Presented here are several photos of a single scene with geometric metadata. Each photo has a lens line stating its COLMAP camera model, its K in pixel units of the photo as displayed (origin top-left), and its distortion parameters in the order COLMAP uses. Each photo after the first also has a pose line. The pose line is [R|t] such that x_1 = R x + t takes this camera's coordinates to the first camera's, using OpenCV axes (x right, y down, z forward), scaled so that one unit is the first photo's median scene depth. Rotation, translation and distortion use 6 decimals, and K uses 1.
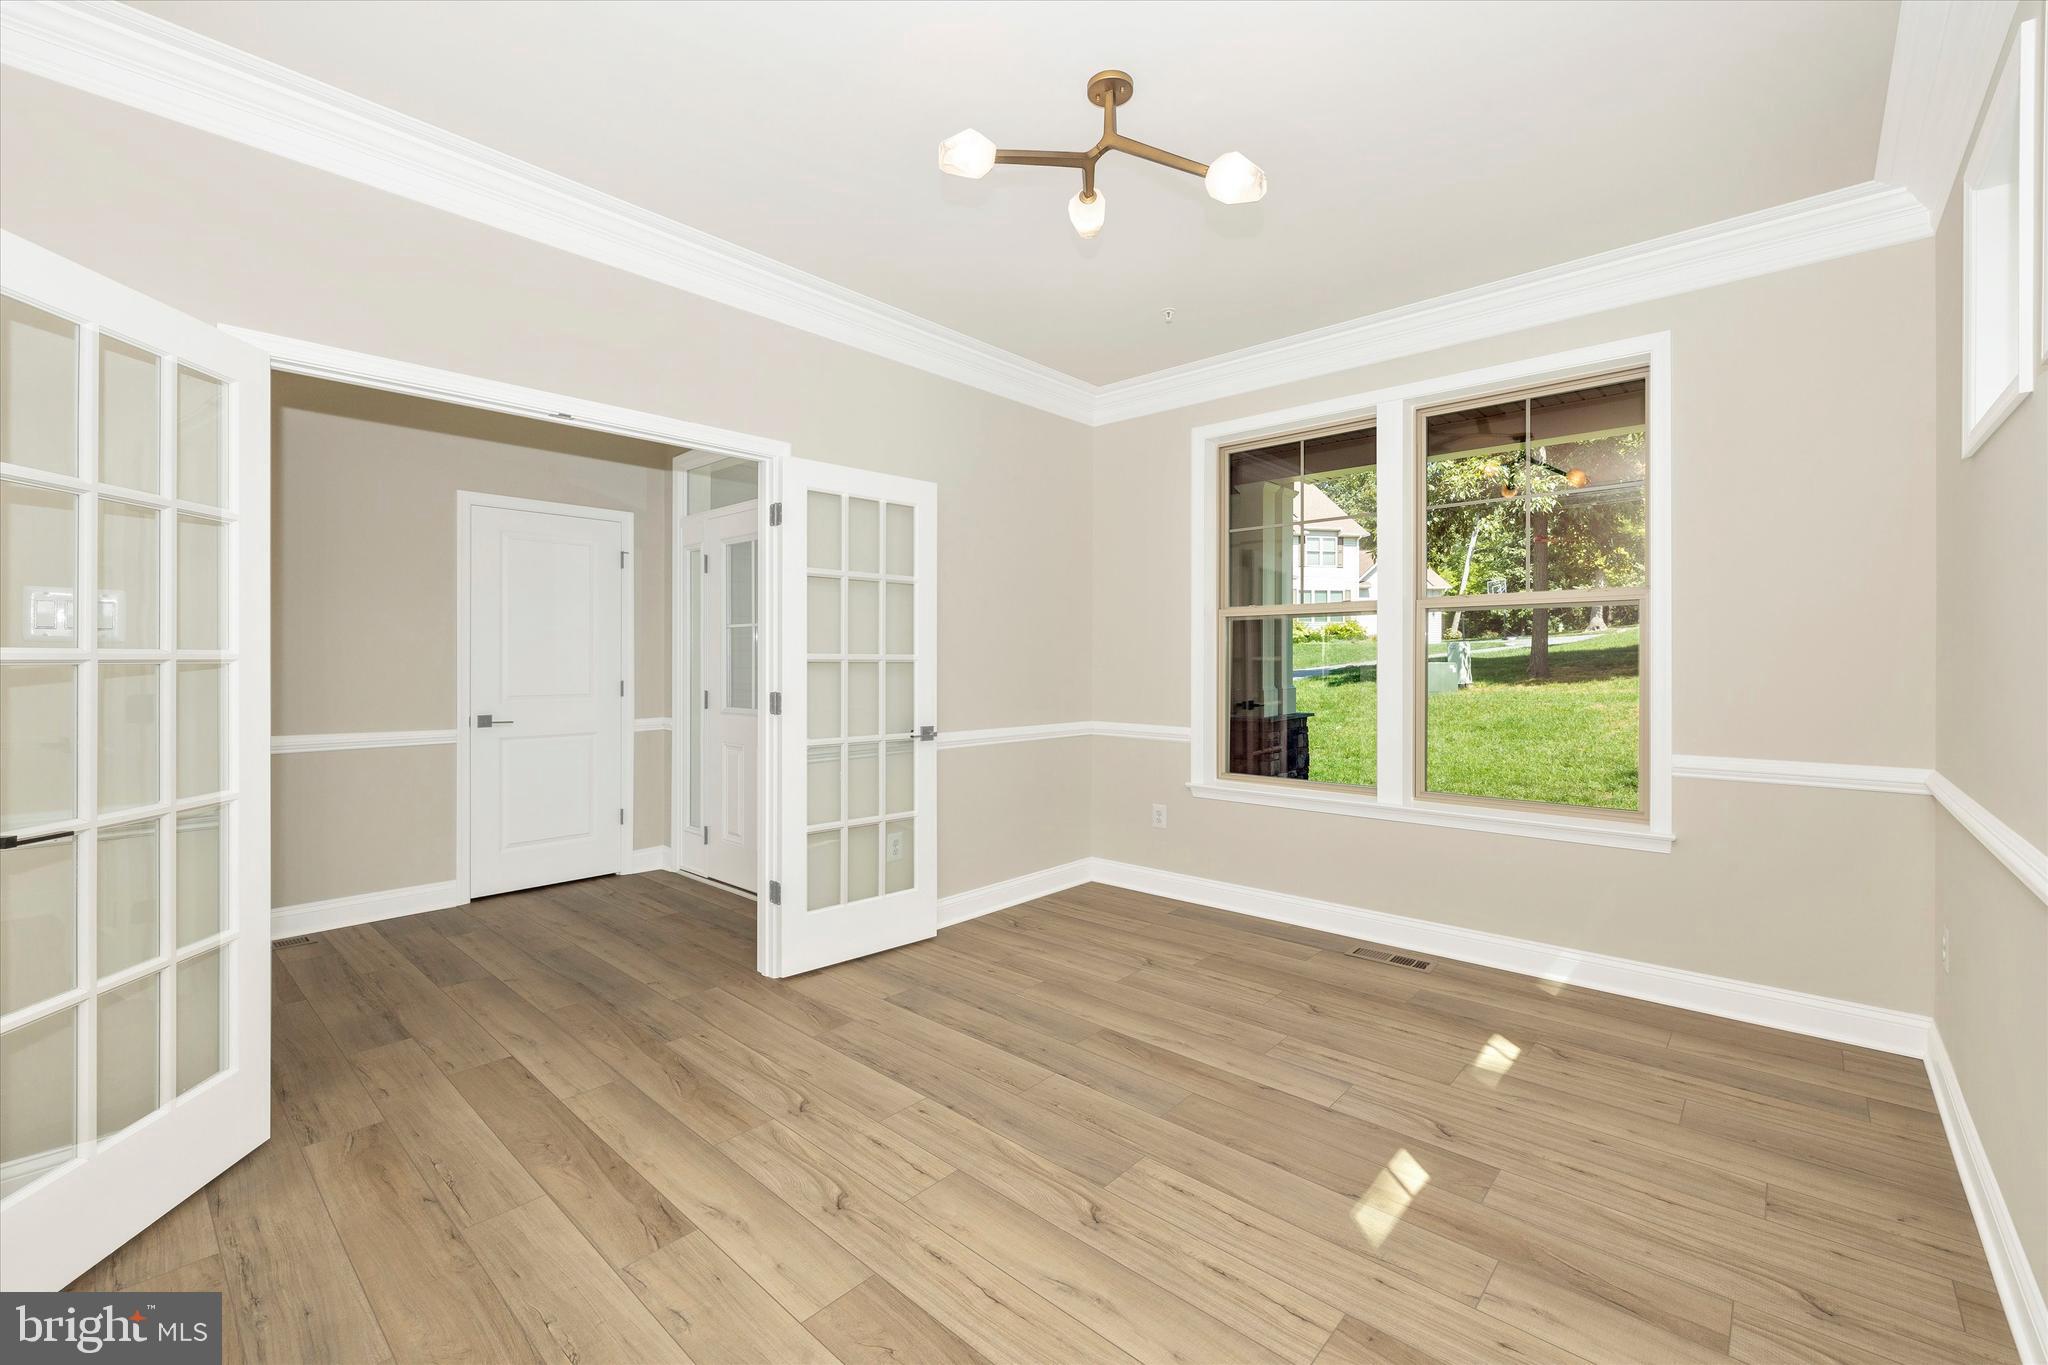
lens RADIAL K [[859.7, 0, 1033.8], [0, 859.7, 653.3], [0, 0, 1]] dist [-0.000375, -0.000488]
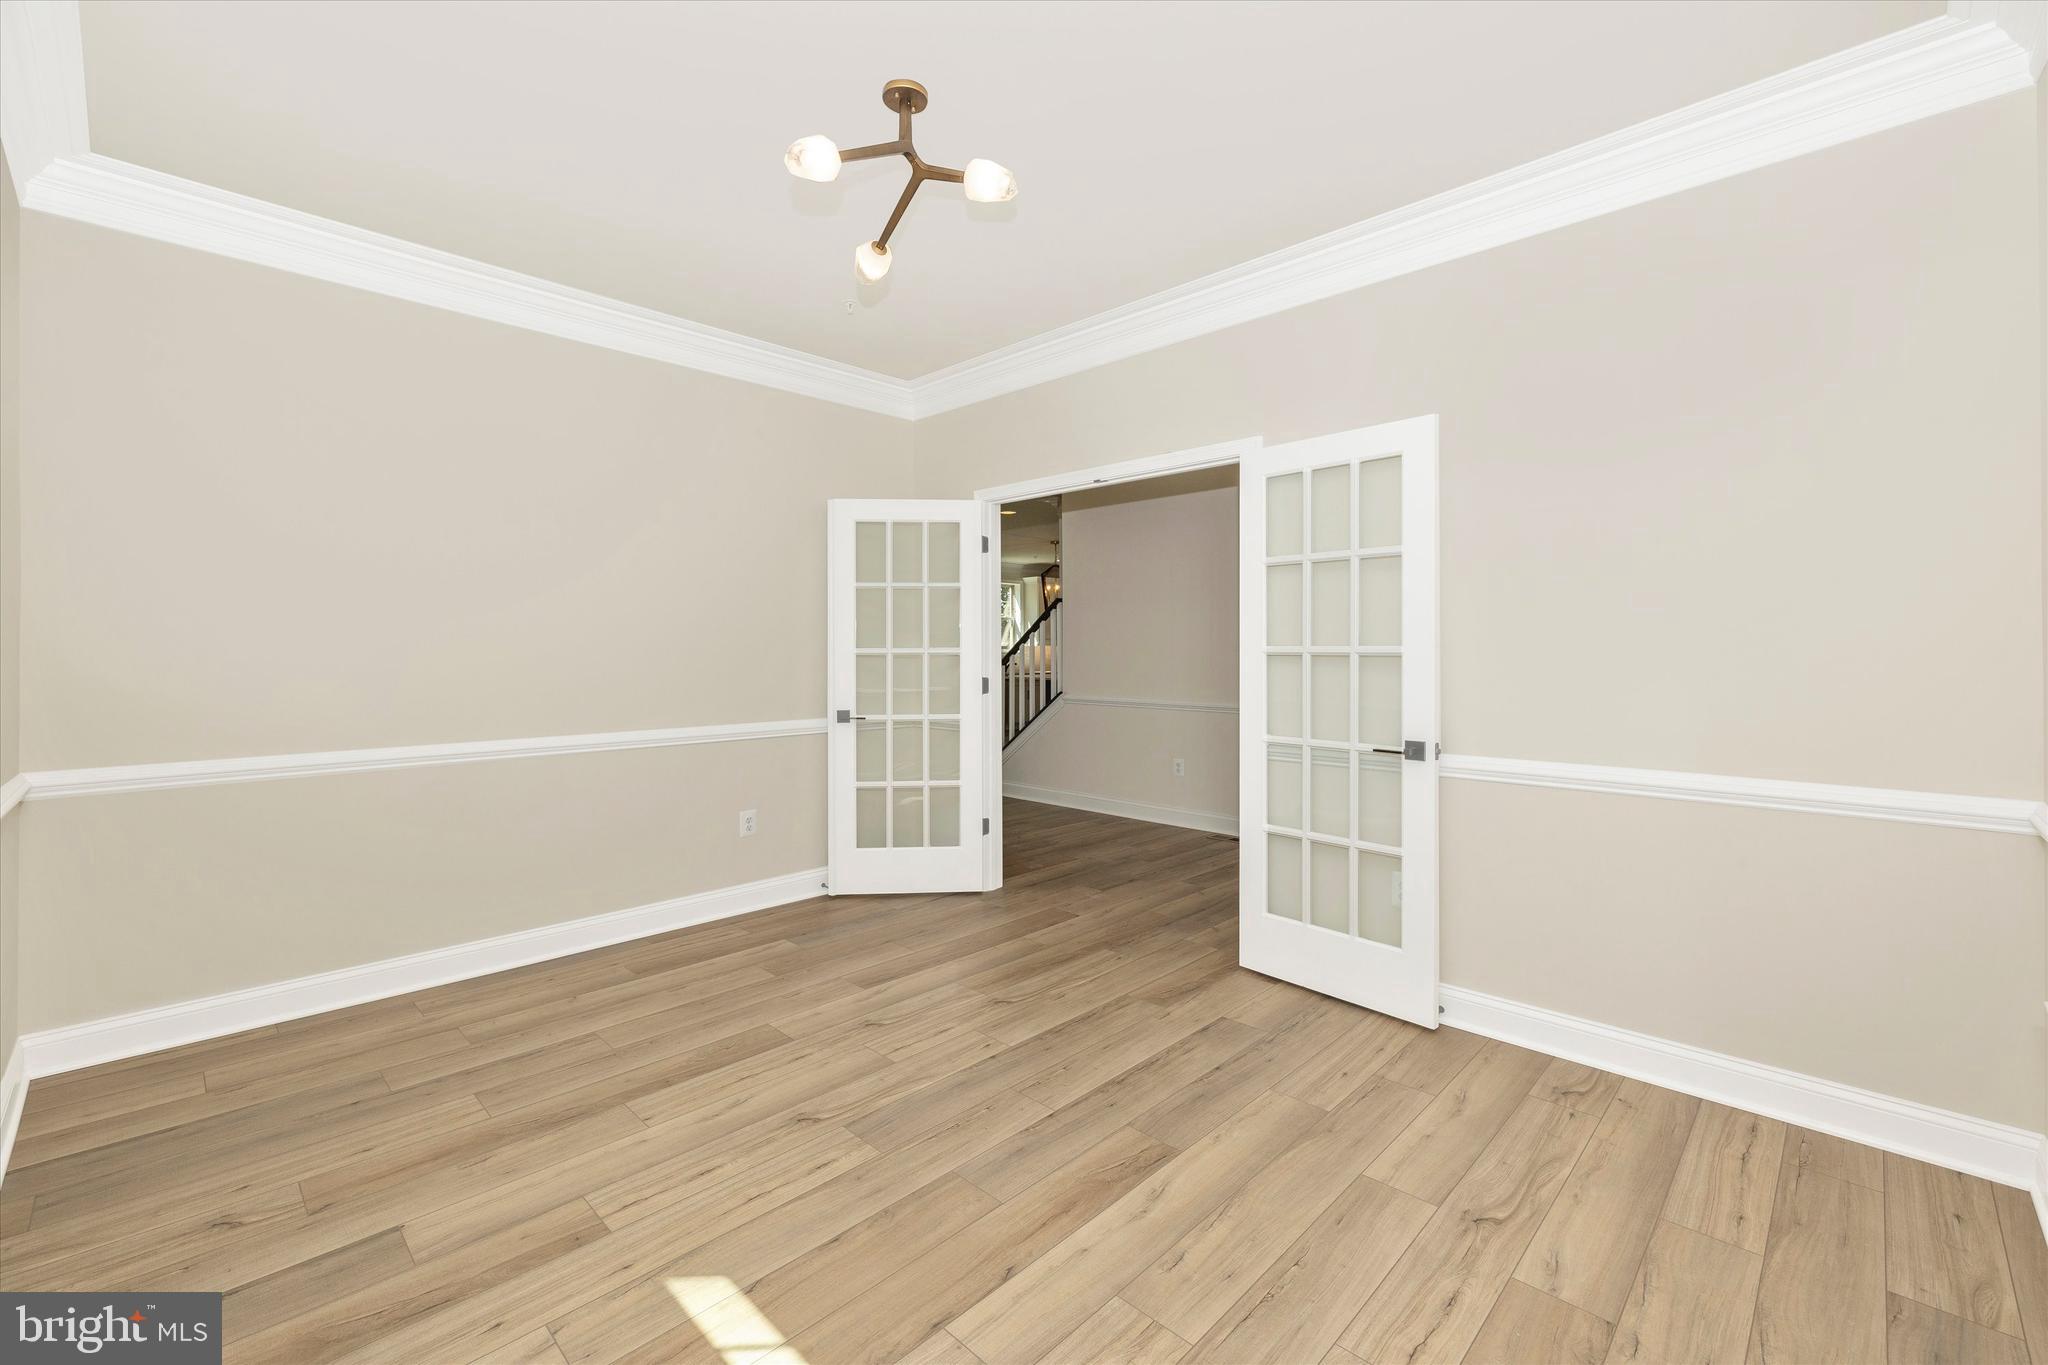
lens RADIAL K [[859.7, 0, 1033.8], [0, 859.7, 653.3], [0, 0, 1]] dist [-0.000375, -0.000488]
pose [[-0.043868, 0.003911, -0.999030, 0.878419], [0.009501, 0.999949, 0.003498, 0.002913], [0.998992, -0.009338, -0.043903, 0.964722]]
